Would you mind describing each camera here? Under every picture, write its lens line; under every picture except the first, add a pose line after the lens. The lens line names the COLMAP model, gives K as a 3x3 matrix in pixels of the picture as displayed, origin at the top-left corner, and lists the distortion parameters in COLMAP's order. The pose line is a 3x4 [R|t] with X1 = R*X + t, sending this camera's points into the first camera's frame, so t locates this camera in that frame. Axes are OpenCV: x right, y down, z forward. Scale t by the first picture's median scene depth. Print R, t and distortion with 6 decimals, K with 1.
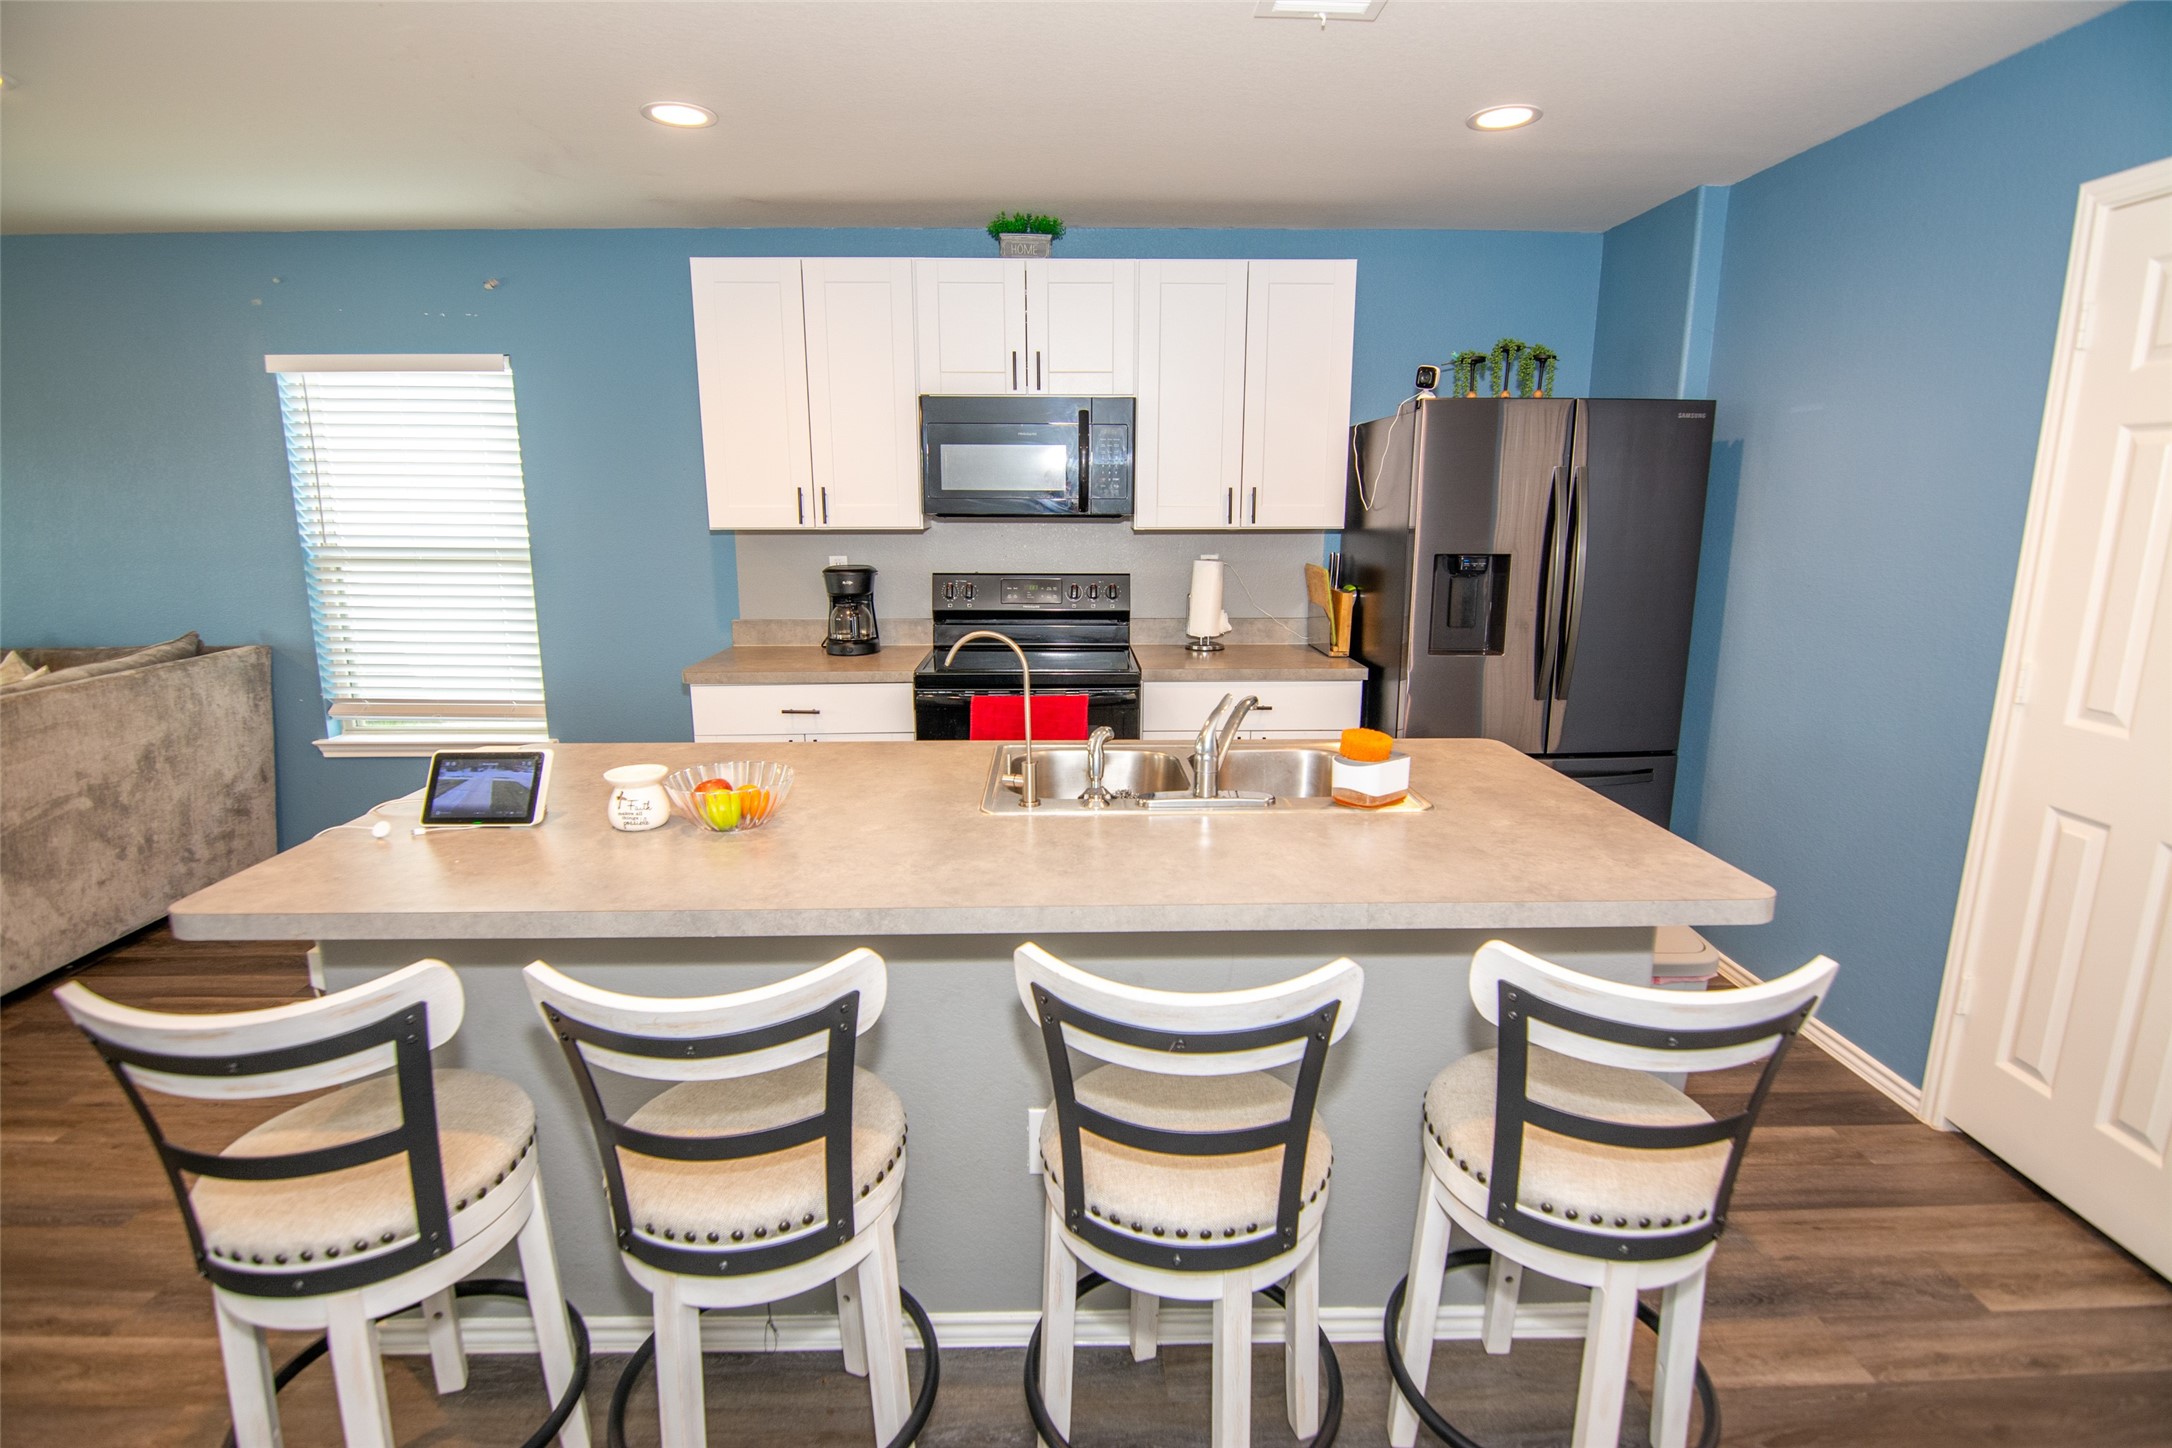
lens RADIAL K [[1061.7, 0, 1083.1], [0, 1061.7, 724.0], [0, 0, 1]] dist [-0.004001, -0.011218]
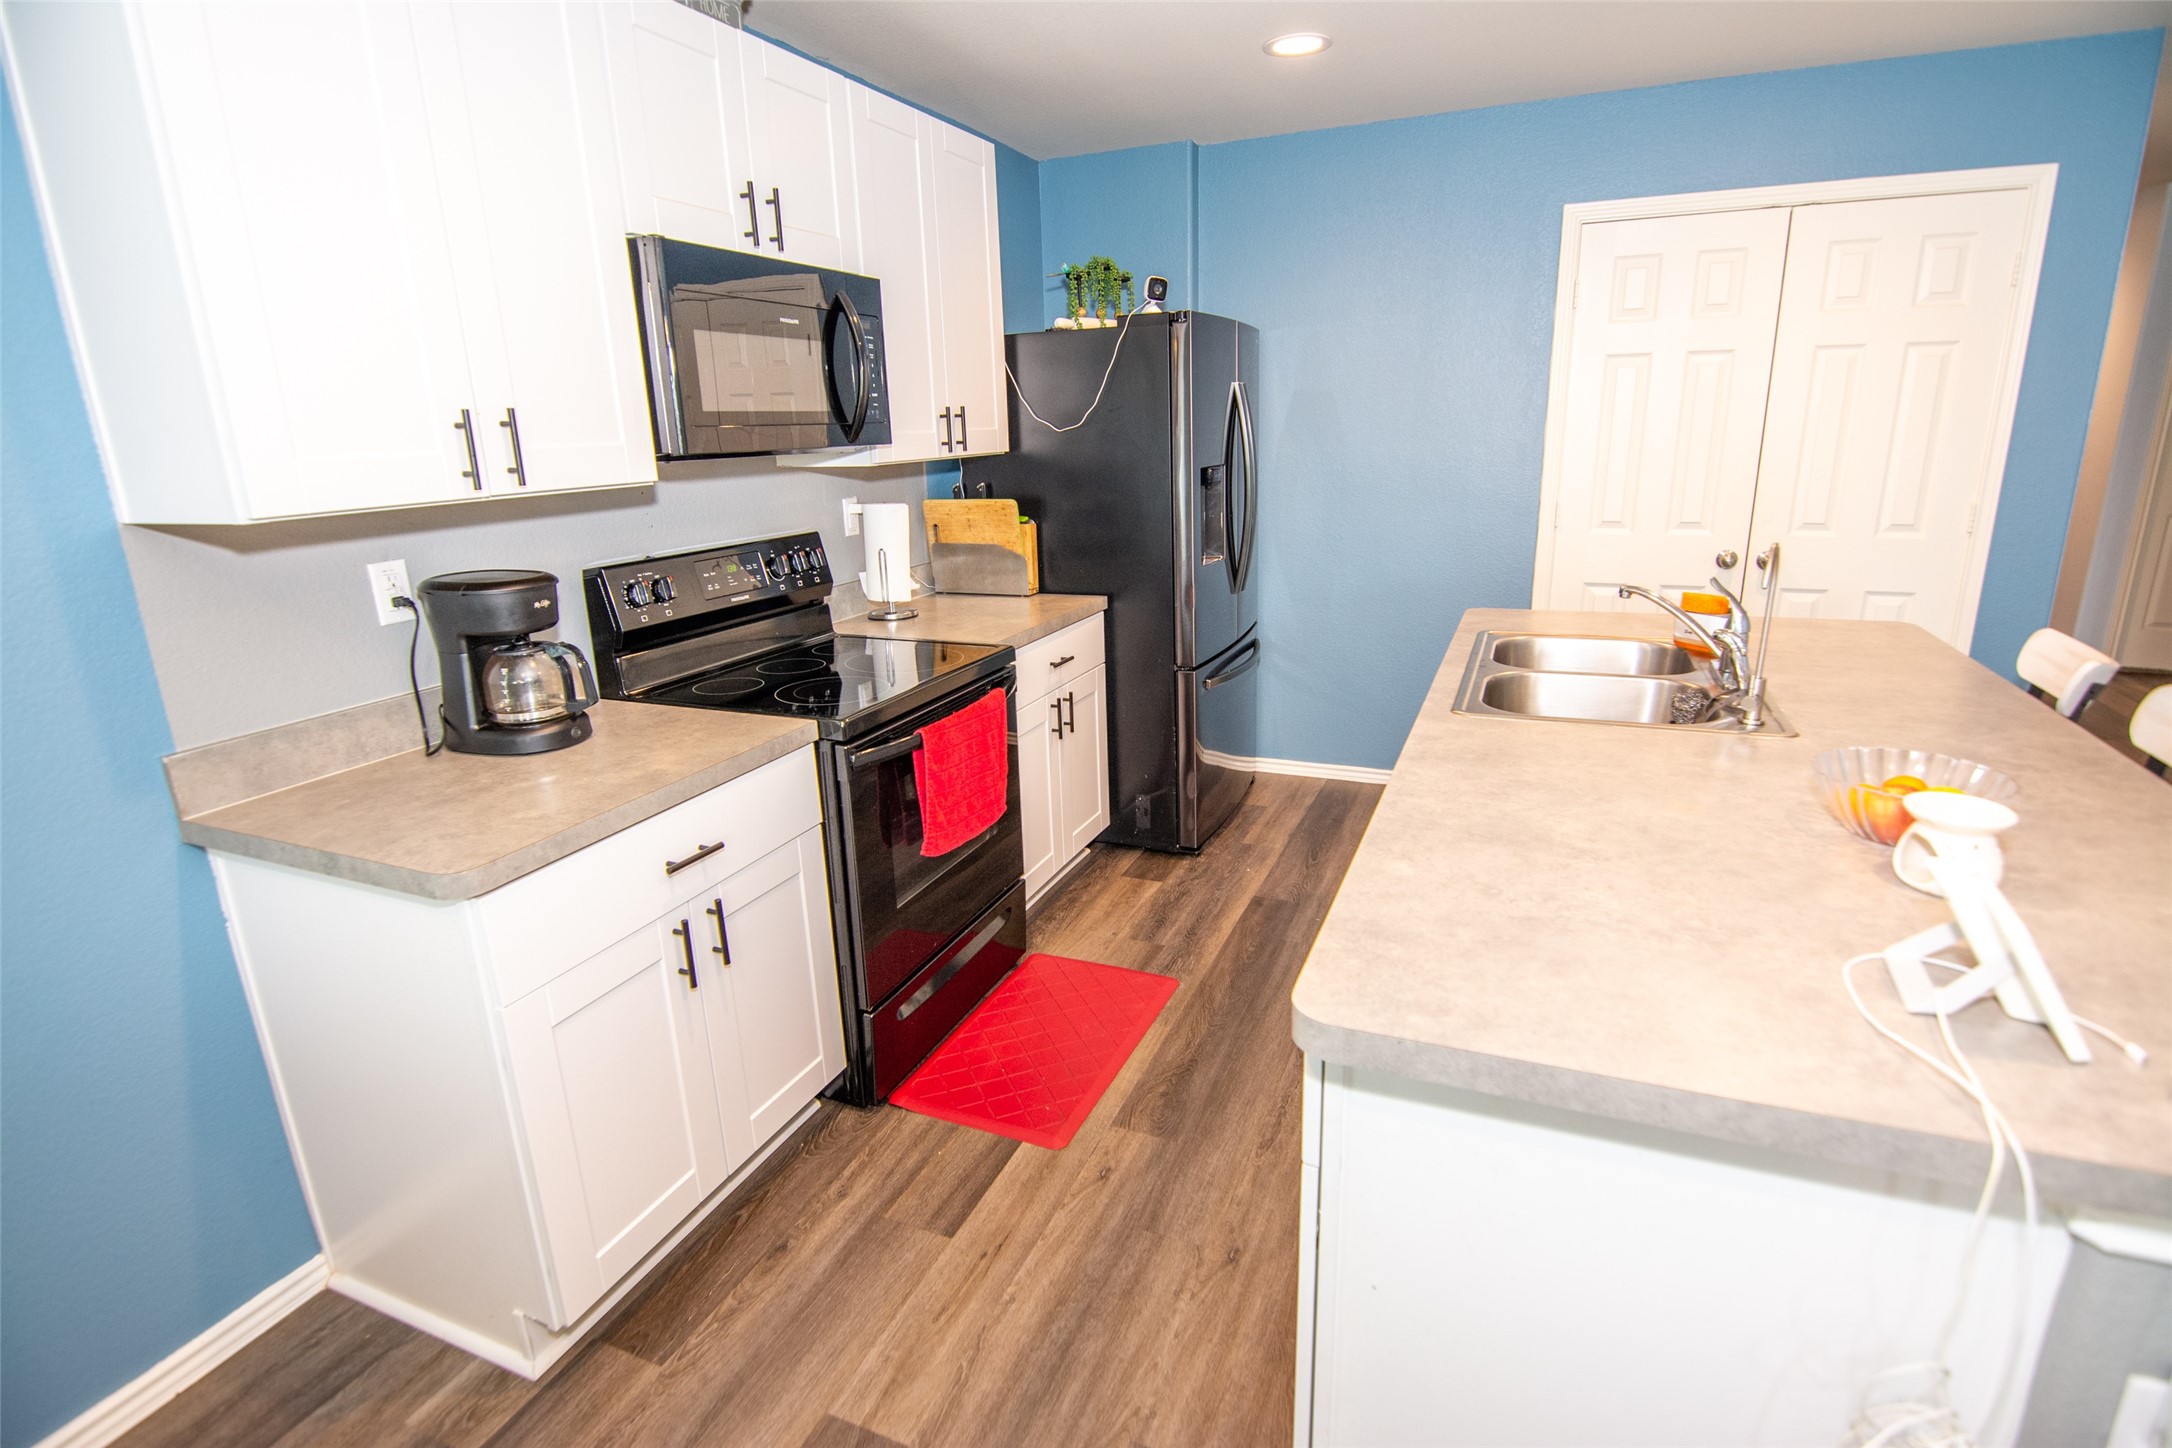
lens RADIAL K [[1061.7, 0, 1080.8], [0, 1061.7, 726.4], [0, 0, 1]] dist [-0.004001, -0.011218]
pose [[0.413931, -0.263957, 0.871199, -0.576007], [0.220676, 0.957587, 0.185282, -0.116500], [-0.883155, 0.115558, 0.454624, 0.568257]]
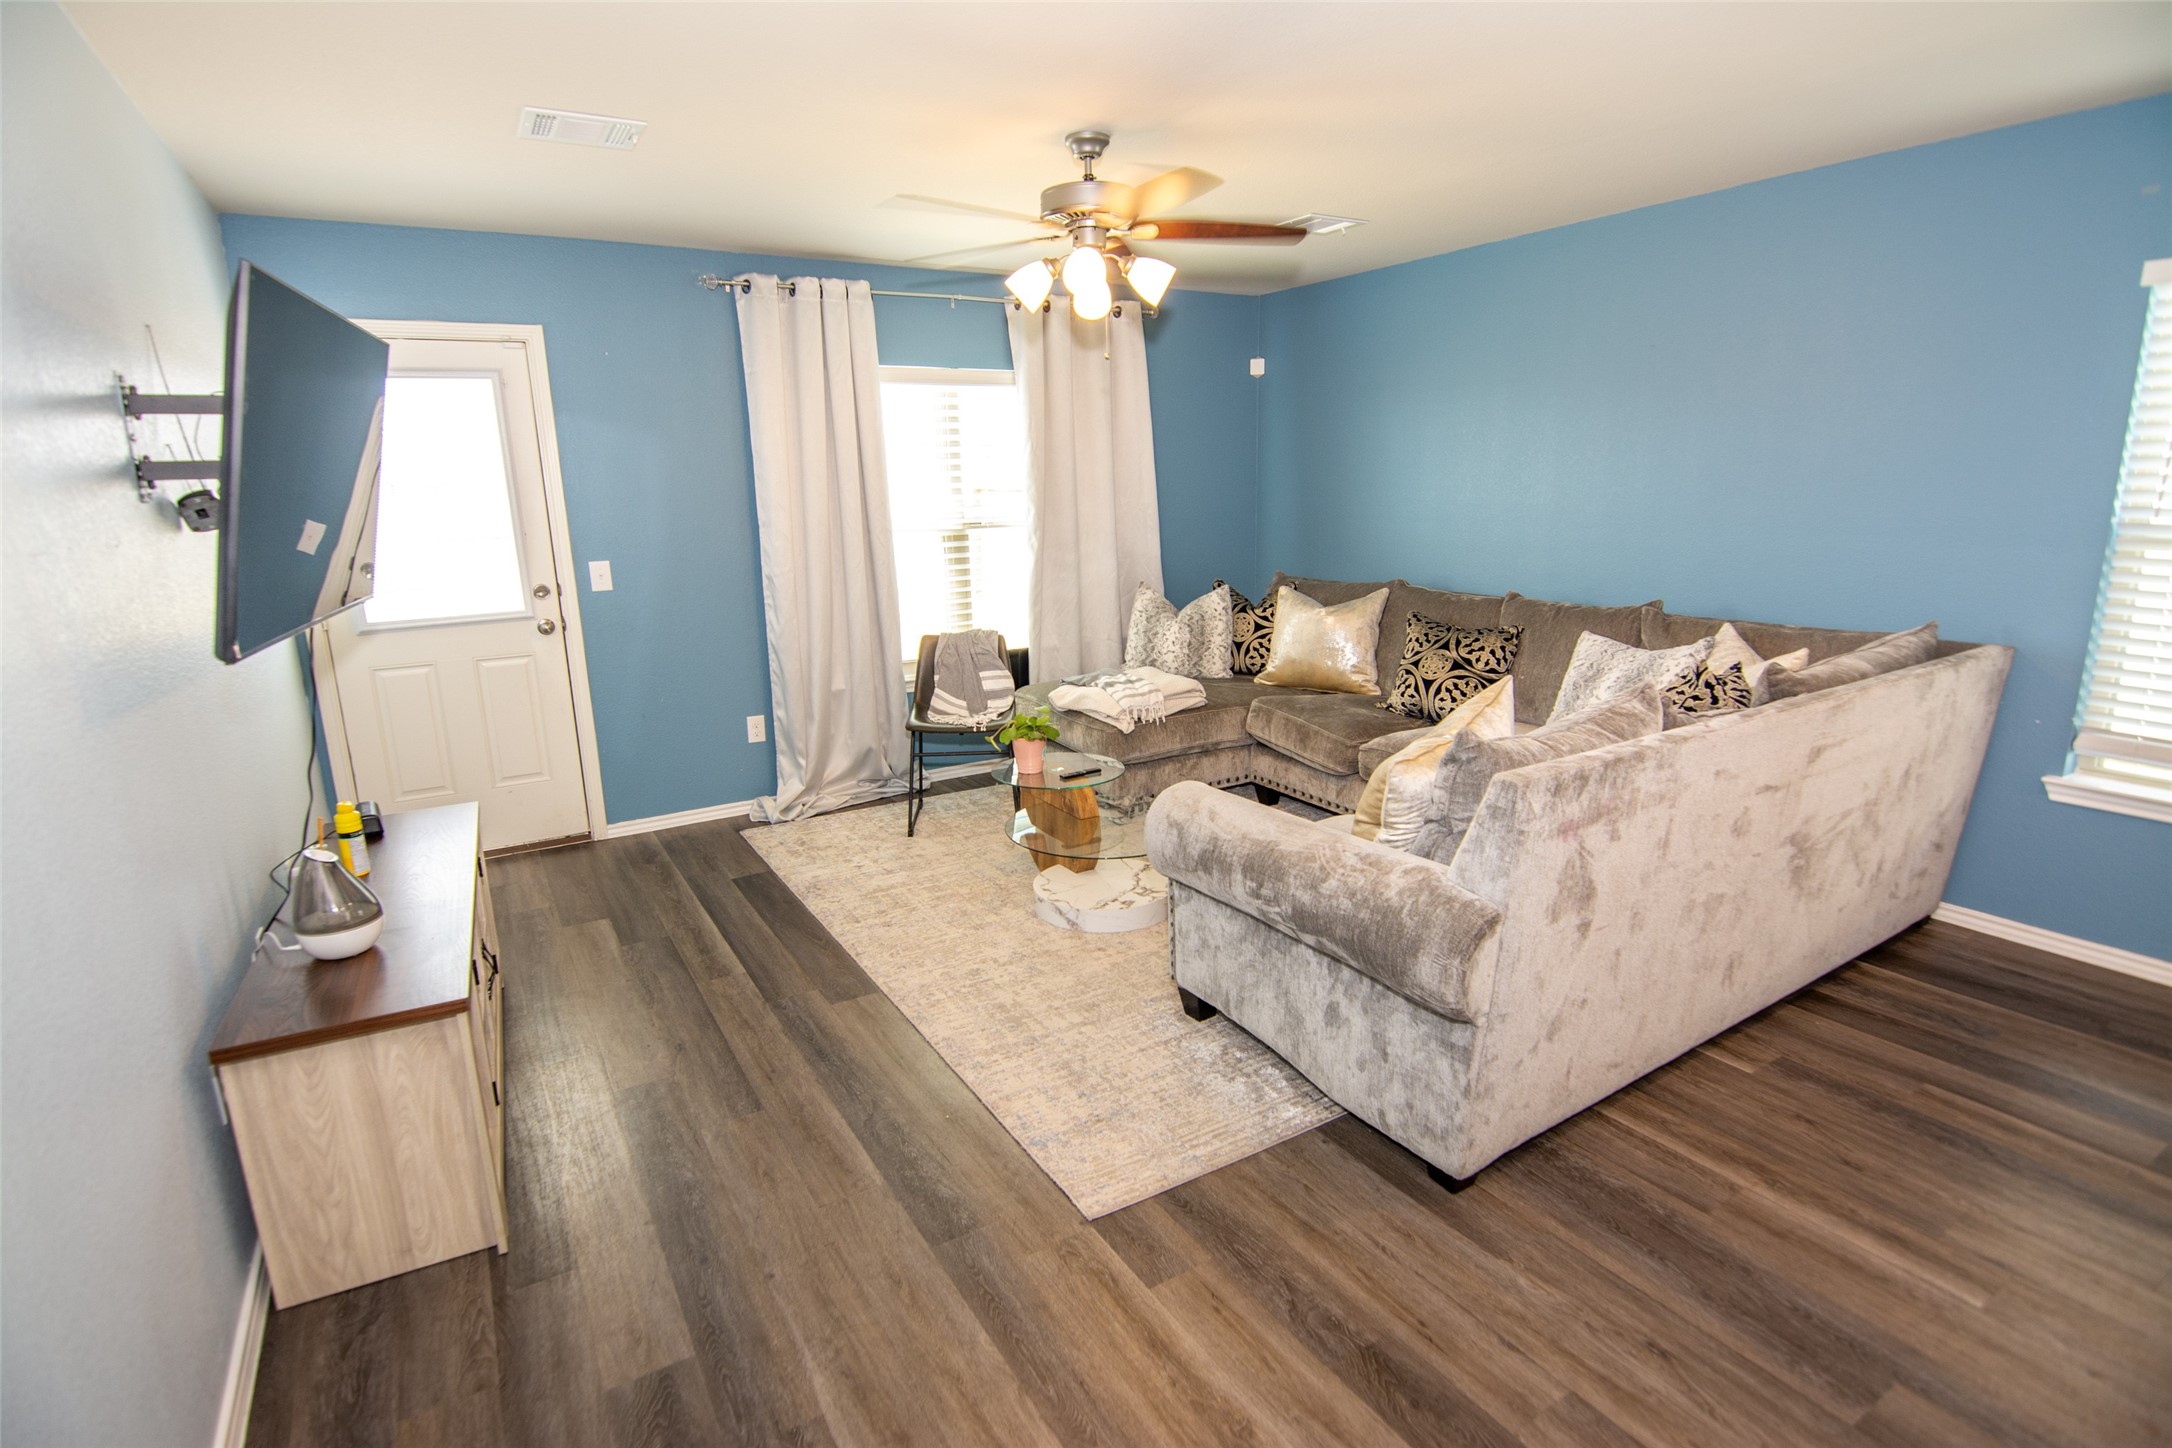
lens RADIAL K [[1061.7, 0, 1083.1], [0, 1061.7, 725.6], [0, 0, 1]] dist [-0.004001, -0.011218]
pose [[0.500113, 0.184852, -0.846000, -0.486198], [-0.157927, 0.980036, 0.120780, -0.002426], [0.851437, 0.073202, 0.519322, 0.010664]]
